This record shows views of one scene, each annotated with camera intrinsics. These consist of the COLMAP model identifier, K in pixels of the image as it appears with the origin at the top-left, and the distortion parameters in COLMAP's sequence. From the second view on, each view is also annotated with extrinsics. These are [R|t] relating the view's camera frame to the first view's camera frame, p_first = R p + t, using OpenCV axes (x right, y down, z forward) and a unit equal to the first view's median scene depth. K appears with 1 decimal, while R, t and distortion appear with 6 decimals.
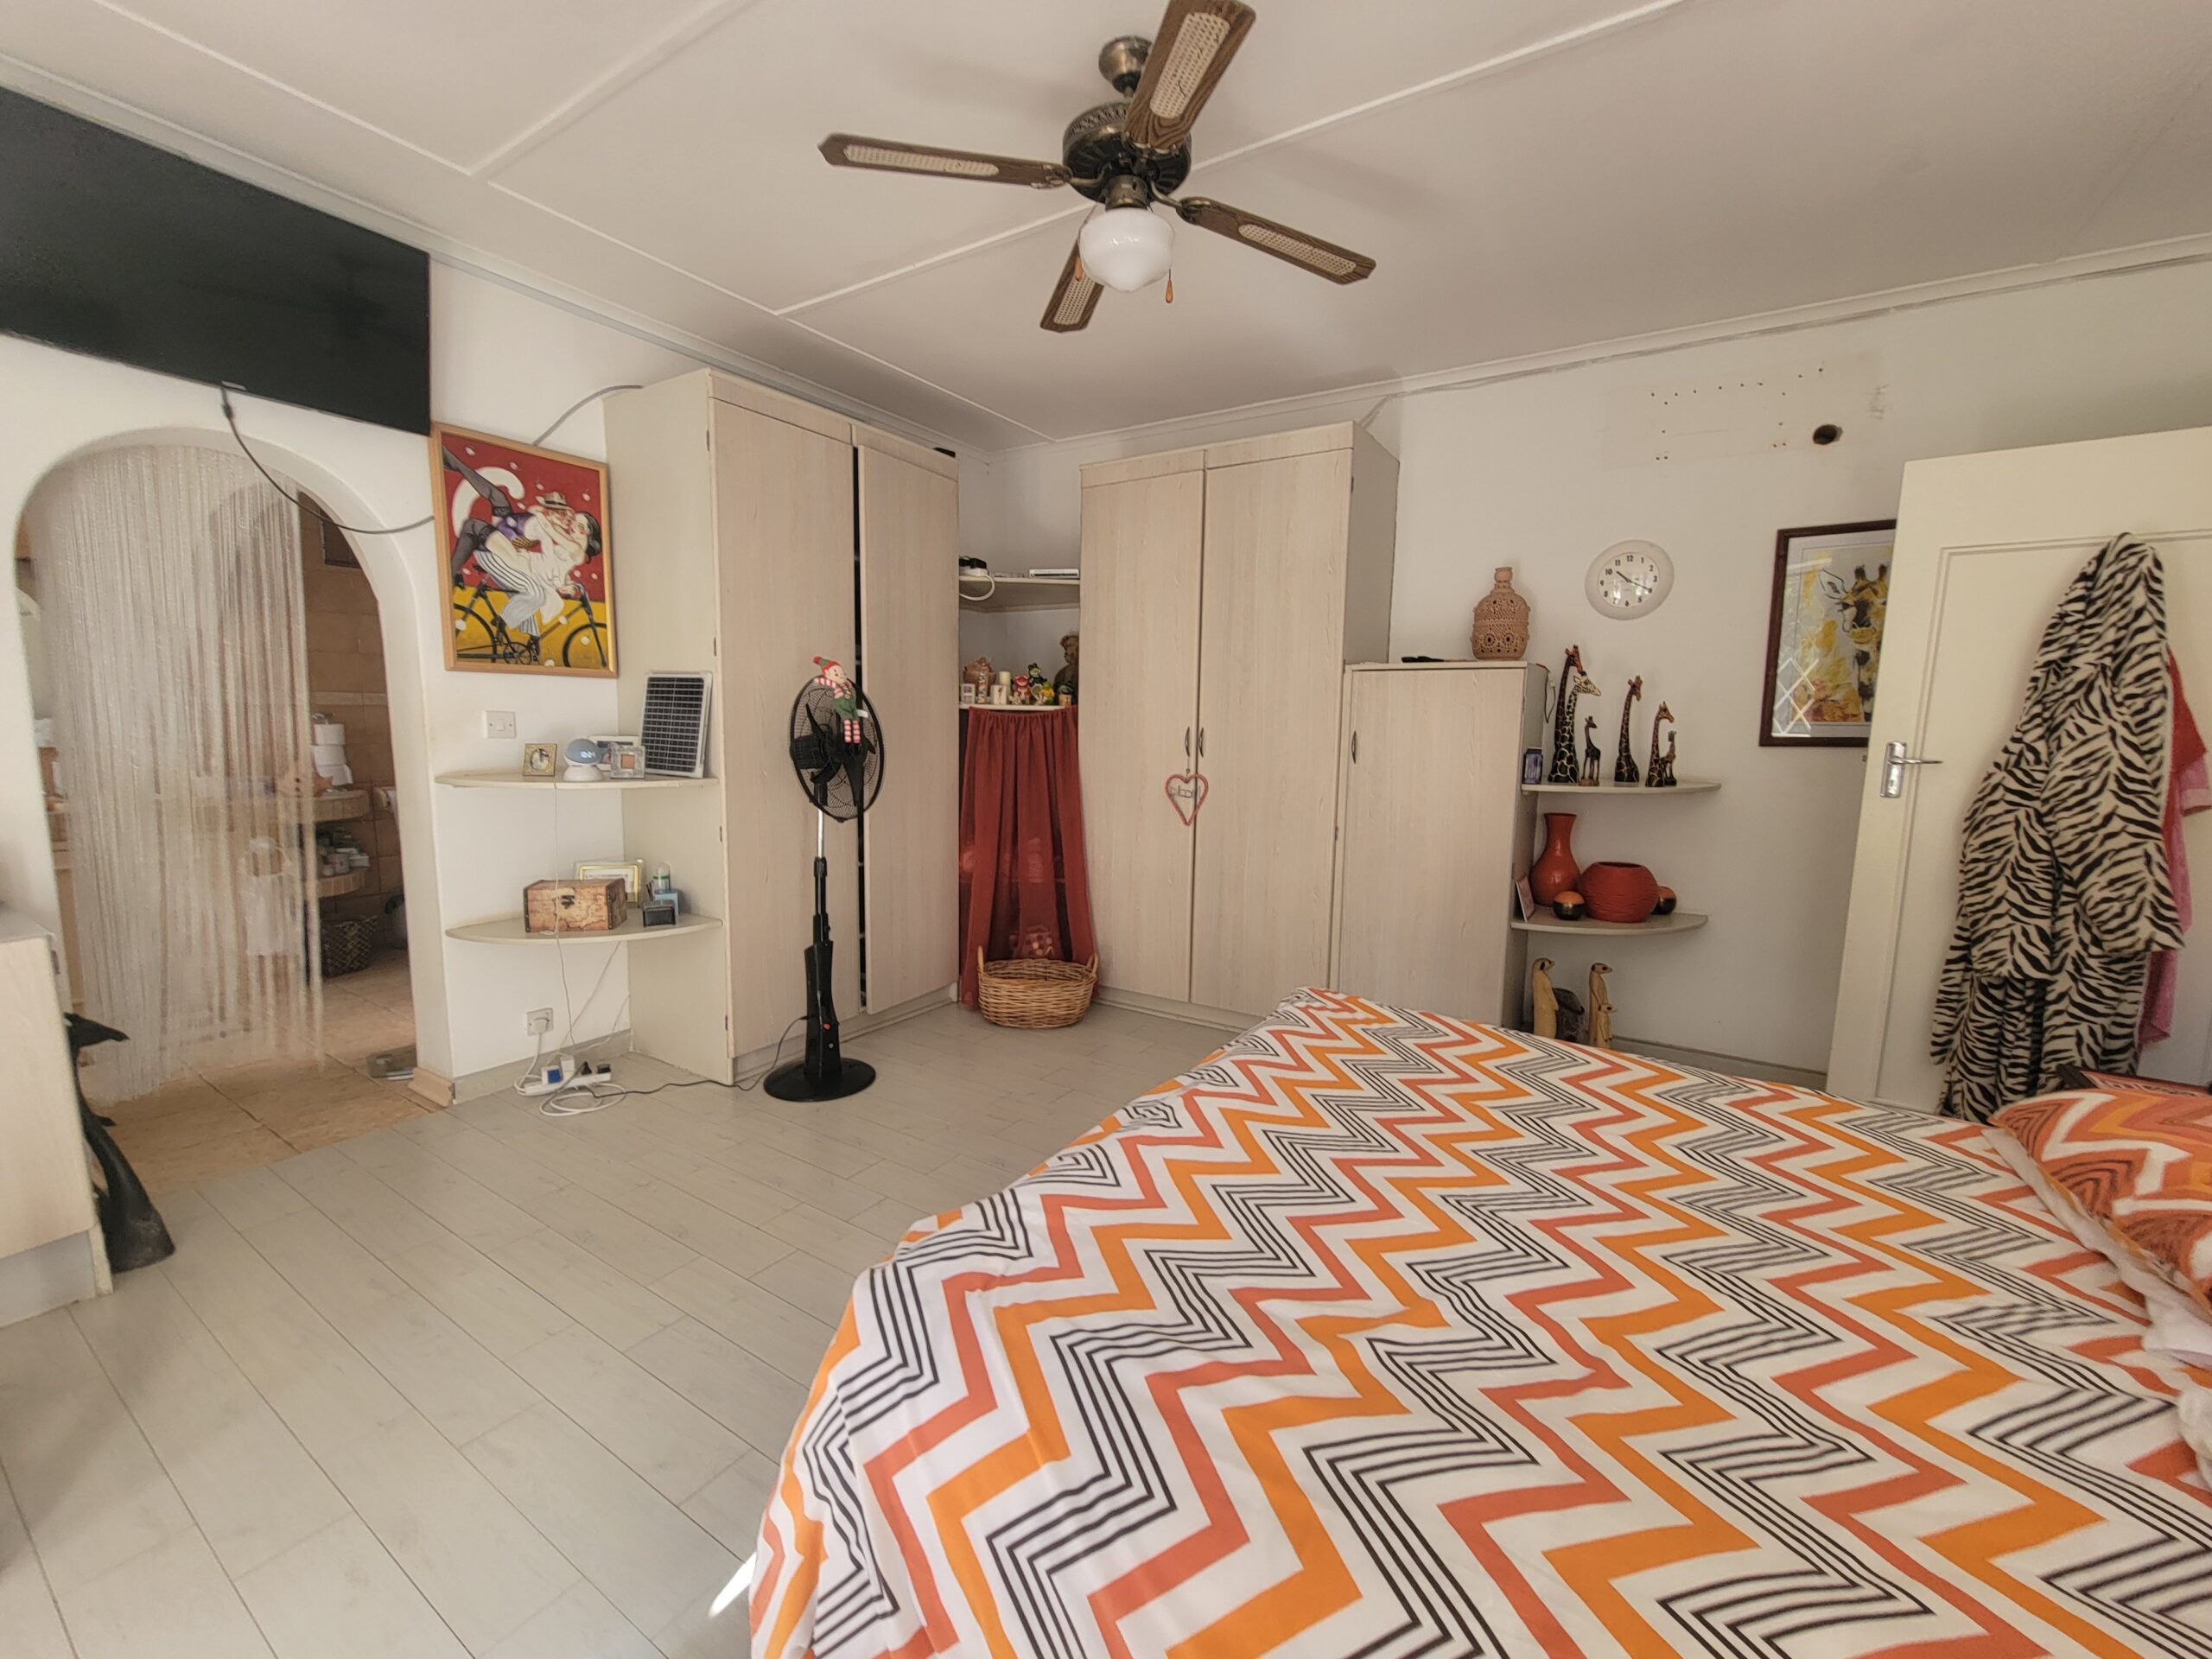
lens RADIAL K [[903.0, 0, 1094.2], [0, 903.0, 831.5], [0, 0, 1]] dist [-0.001998, 0.001057]
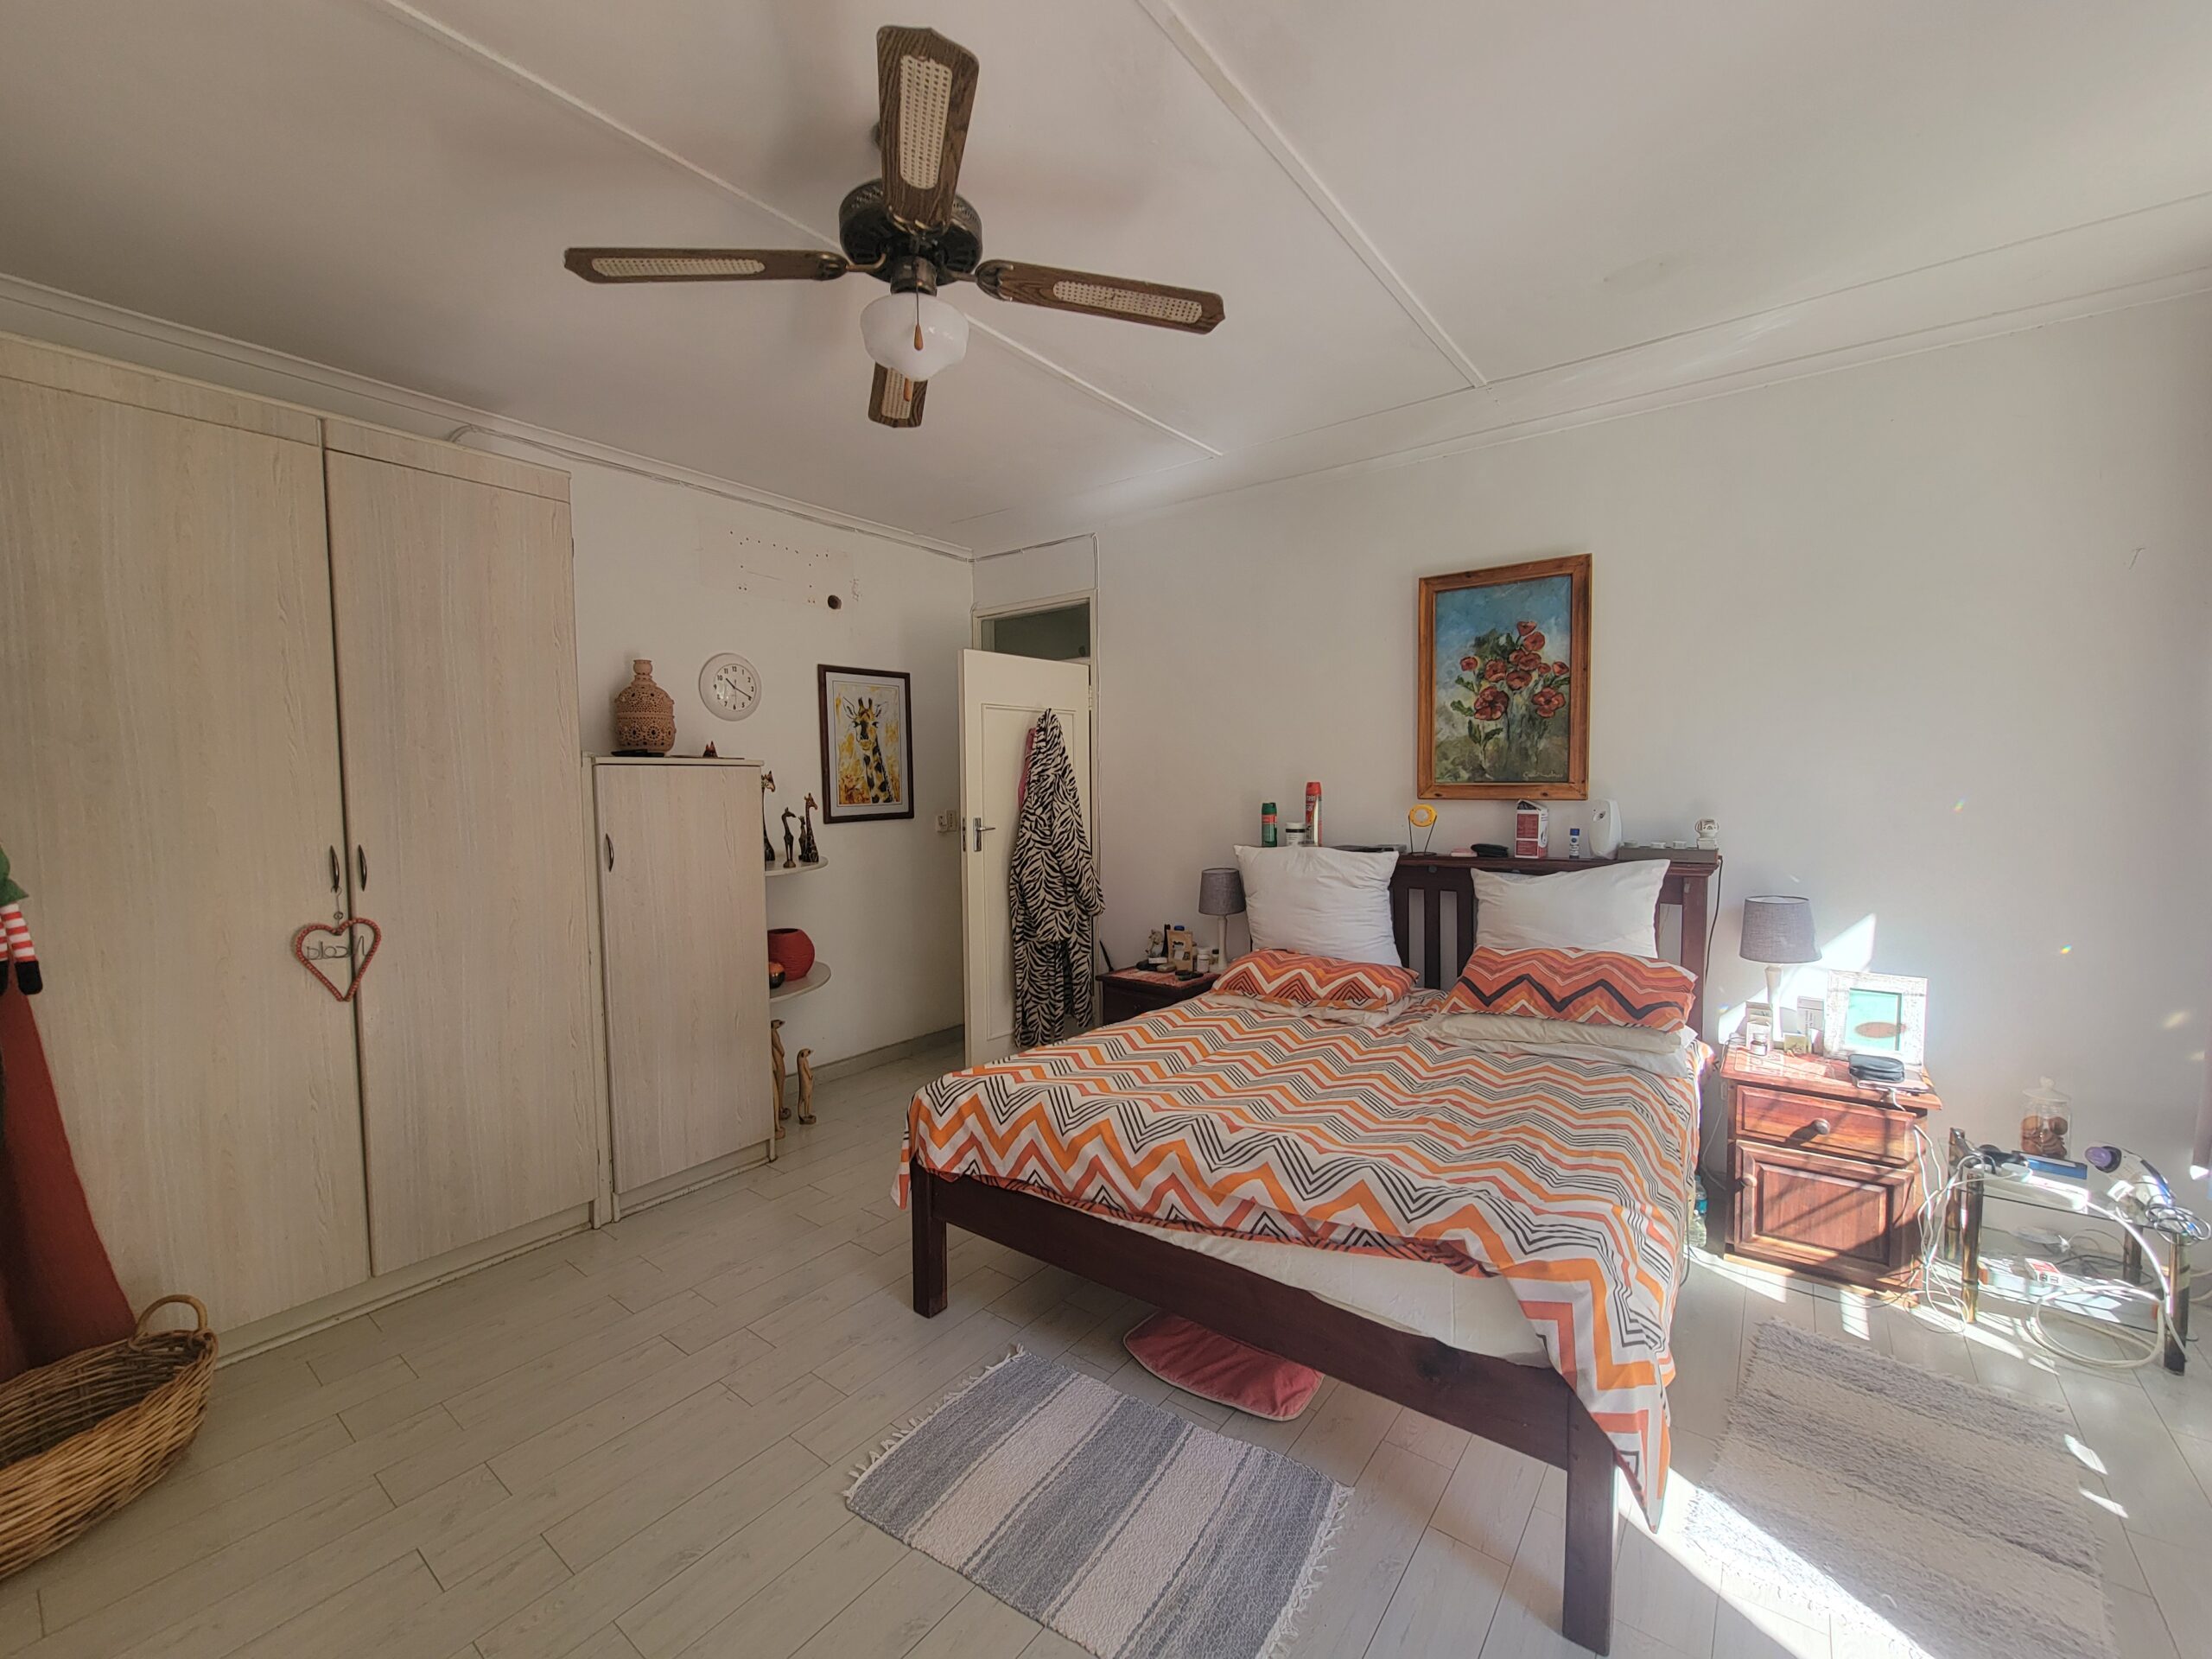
lens RADIAL K [[903.0, 0, 1094.4], [0, 903.0, 827.1], [0, 0, 1]] dist [-0.001998, 0.001057]
pose [[0.083190, -0.062586, 0.994567, -0.576798], [0.134430, 0.989608, 0.051029, -0.109640], [-0.987425, 0.129454, 0.090739, 0.514967]]
